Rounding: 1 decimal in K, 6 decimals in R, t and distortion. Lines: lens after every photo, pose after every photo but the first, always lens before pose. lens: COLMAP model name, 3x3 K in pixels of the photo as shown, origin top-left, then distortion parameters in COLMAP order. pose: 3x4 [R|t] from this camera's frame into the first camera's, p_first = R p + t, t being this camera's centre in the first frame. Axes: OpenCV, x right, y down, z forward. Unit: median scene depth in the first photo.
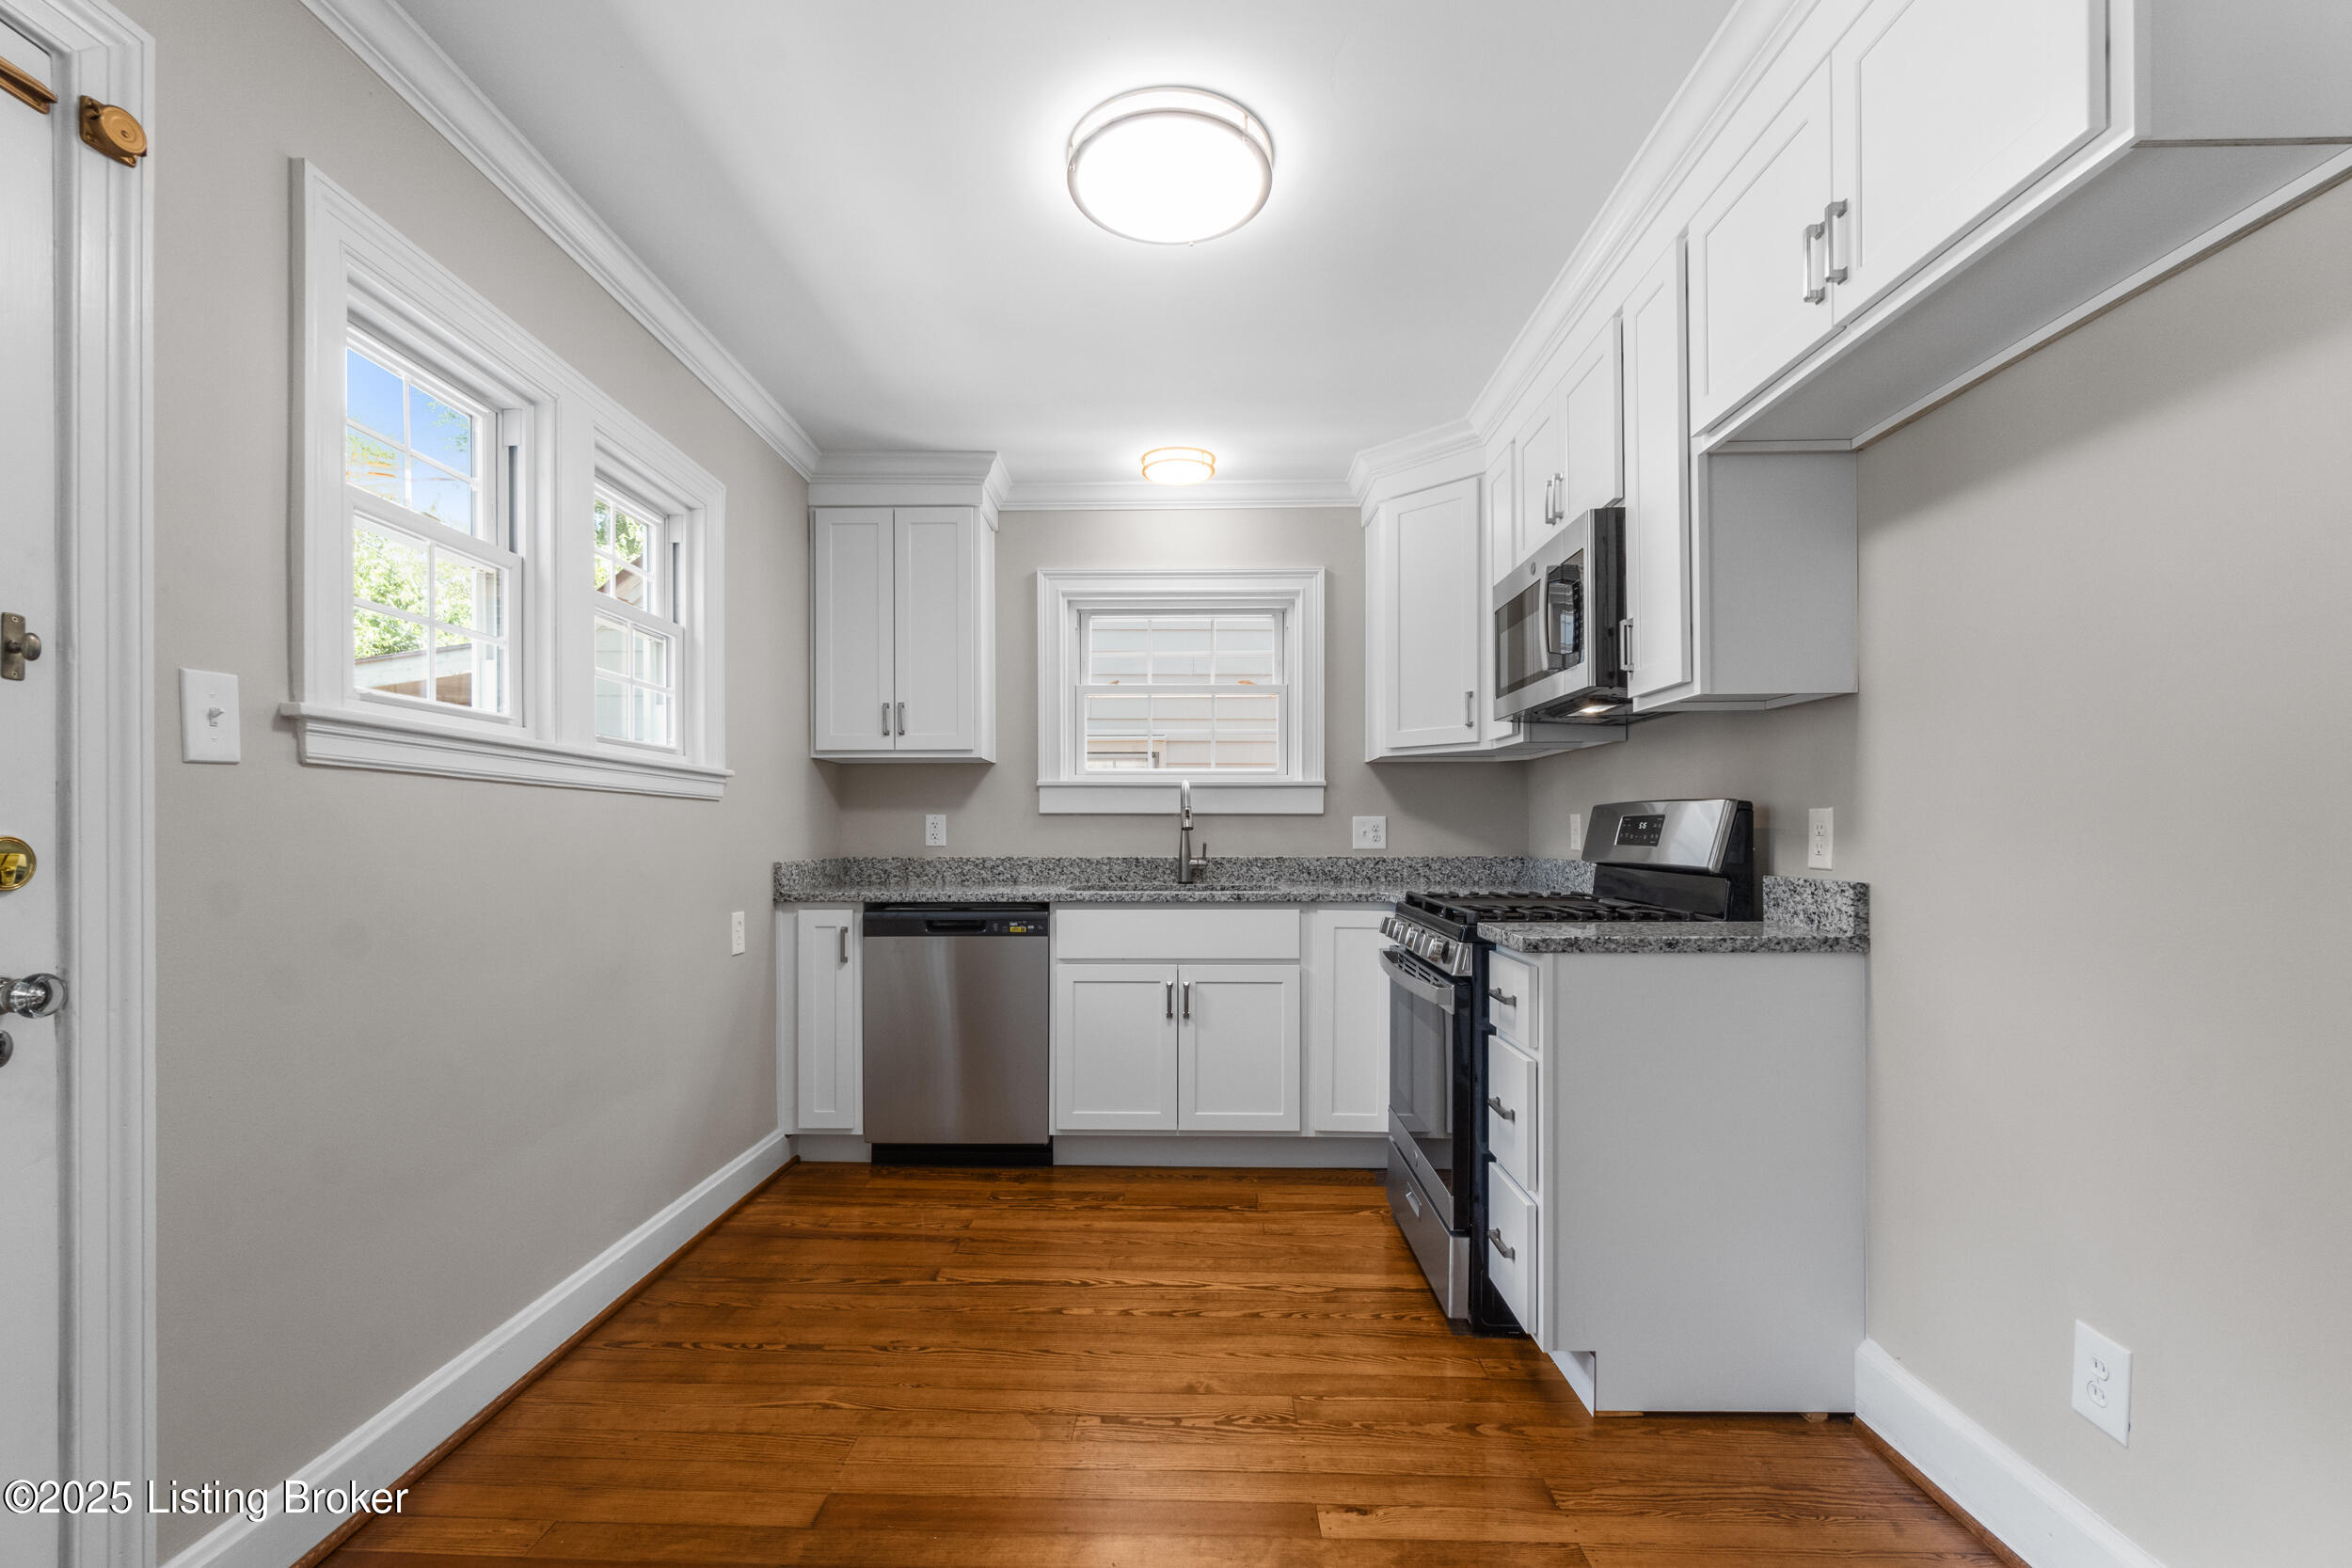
lens RADIAL K [[1026.3, 0, 1172.3], [0, 1026.3, 807.8], [0, 0, 1]] dist [-0.000441, -0.000164]
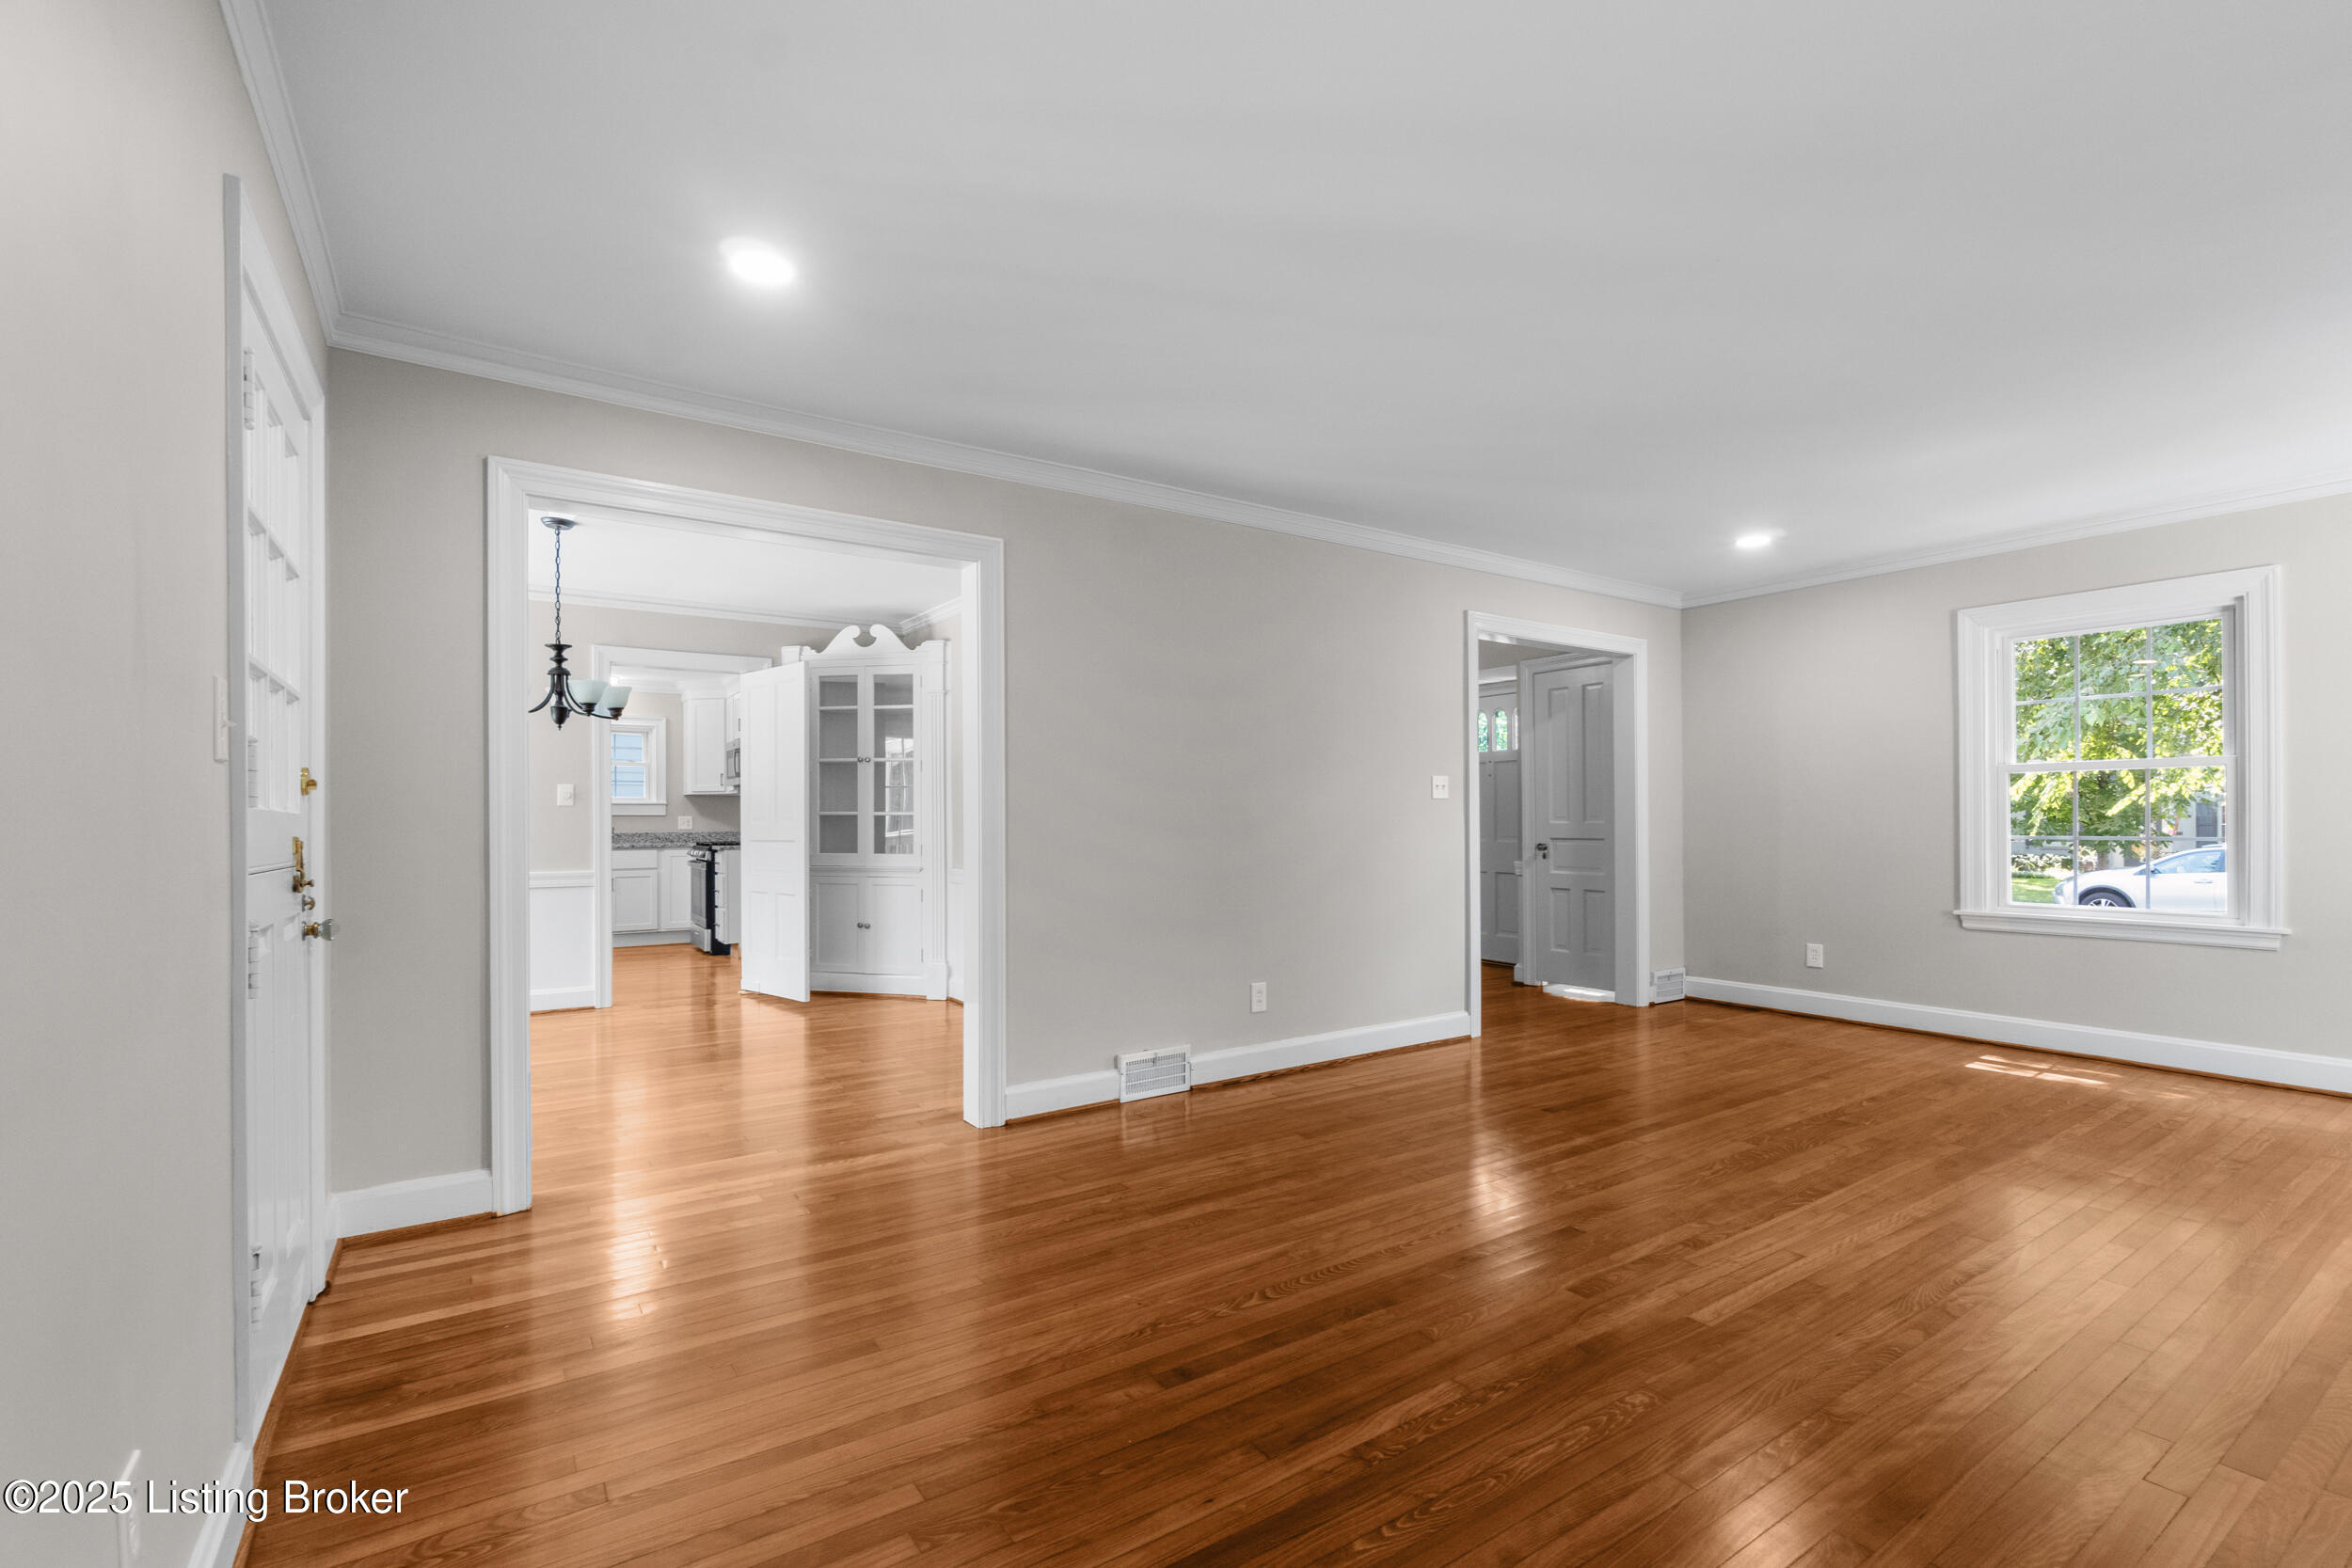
lens RADIAL K [[1026.3, 0, 1172.3], [0, 1026.3, 807.8], [0, 0, 1]] dist [-0.000441, -0.000164]
pose [[0.815736, -0.002013, 0.578422, -0.350430], [-0.005366, 0.999925, 0.011048, -0.056305], [-0.578400, -0.012116, 0.815663, -2.106981]]
